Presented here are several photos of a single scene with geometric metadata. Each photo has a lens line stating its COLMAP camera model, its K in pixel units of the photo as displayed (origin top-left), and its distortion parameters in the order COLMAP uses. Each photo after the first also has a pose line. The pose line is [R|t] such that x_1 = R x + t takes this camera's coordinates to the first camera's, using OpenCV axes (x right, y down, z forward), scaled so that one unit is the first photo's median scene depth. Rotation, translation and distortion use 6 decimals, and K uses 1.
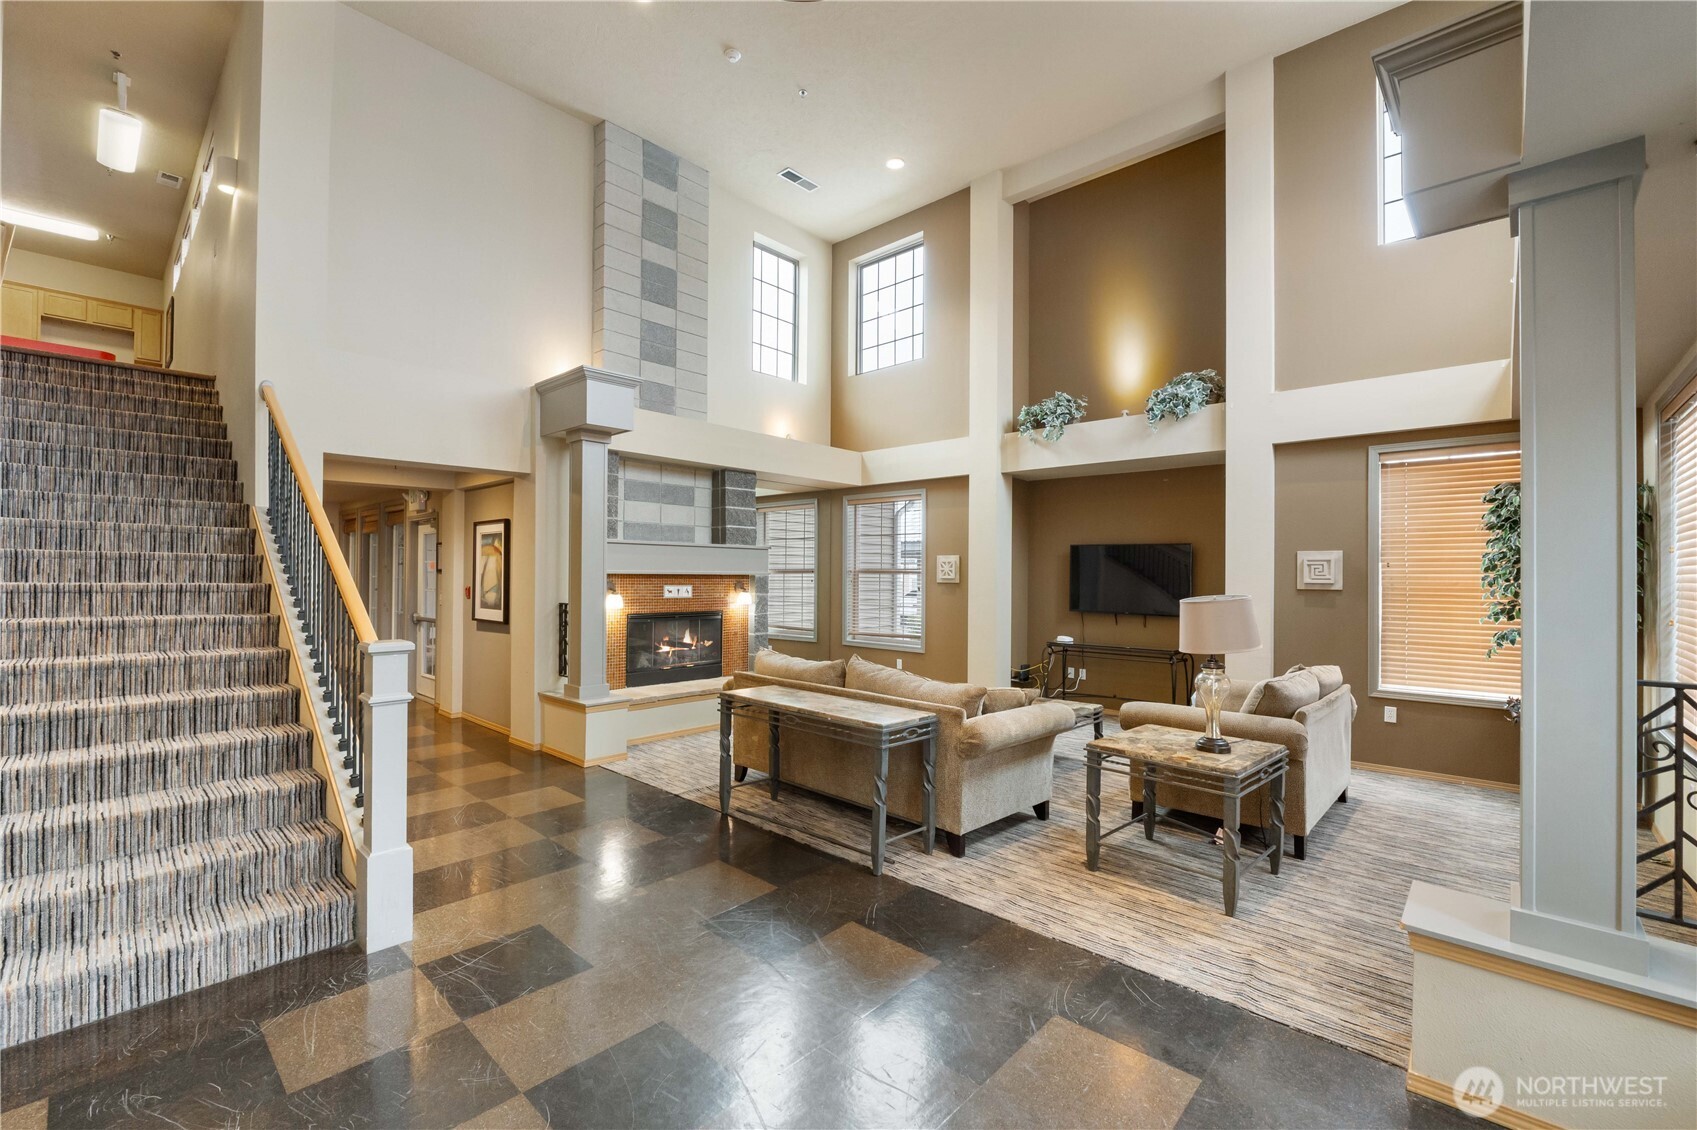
lens RADIAL K [[723.9, 0, 855.4], [0, 723.9, 568.8], [0, 0, 1]] dist [-0.003001, -0.002245]
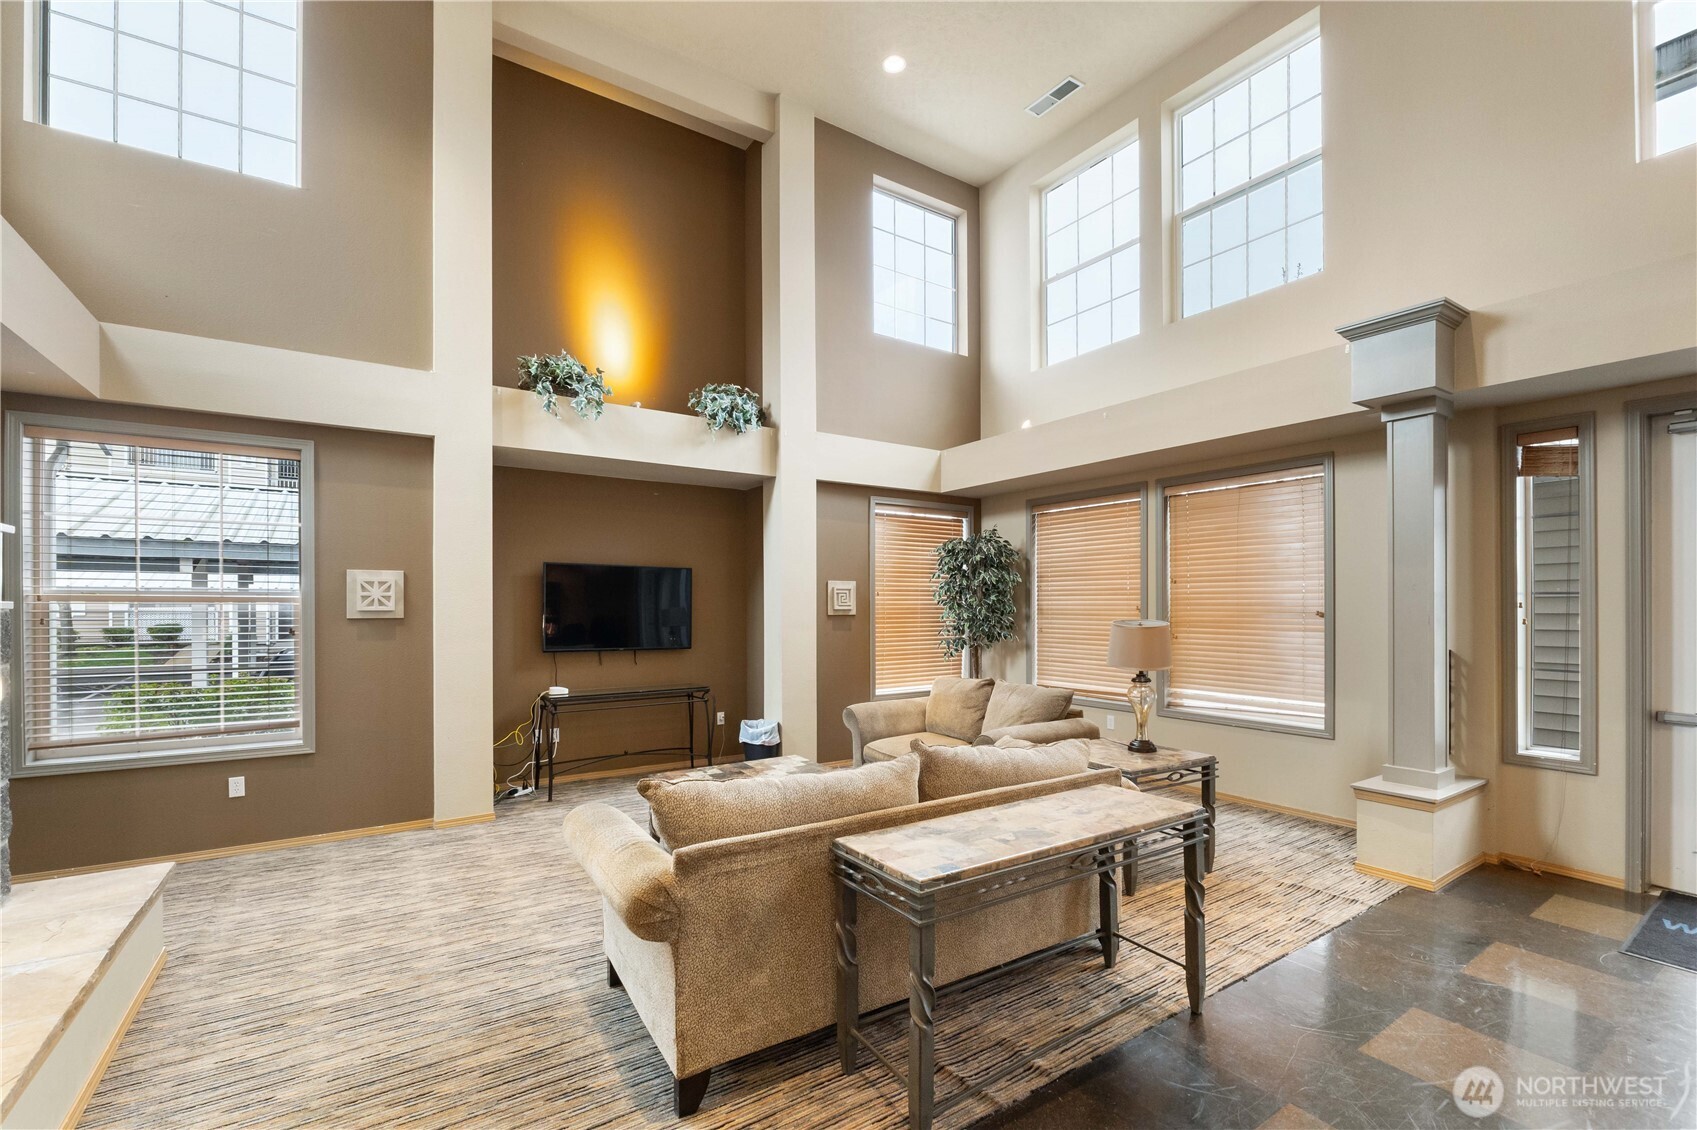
lens RADIAL K [[723.9, 0, 839.3], [0, 723.9, 609.2], [0, 0, 1]] dist [-0.003001, -0.002245]
pose [[0.241127, -0.010874, 0.970433, -0.555219], [-0.002869, 0.999925, 0.011917, 0.007187], [-0.970489, -0.005658, 0.241077, 0.862252]]
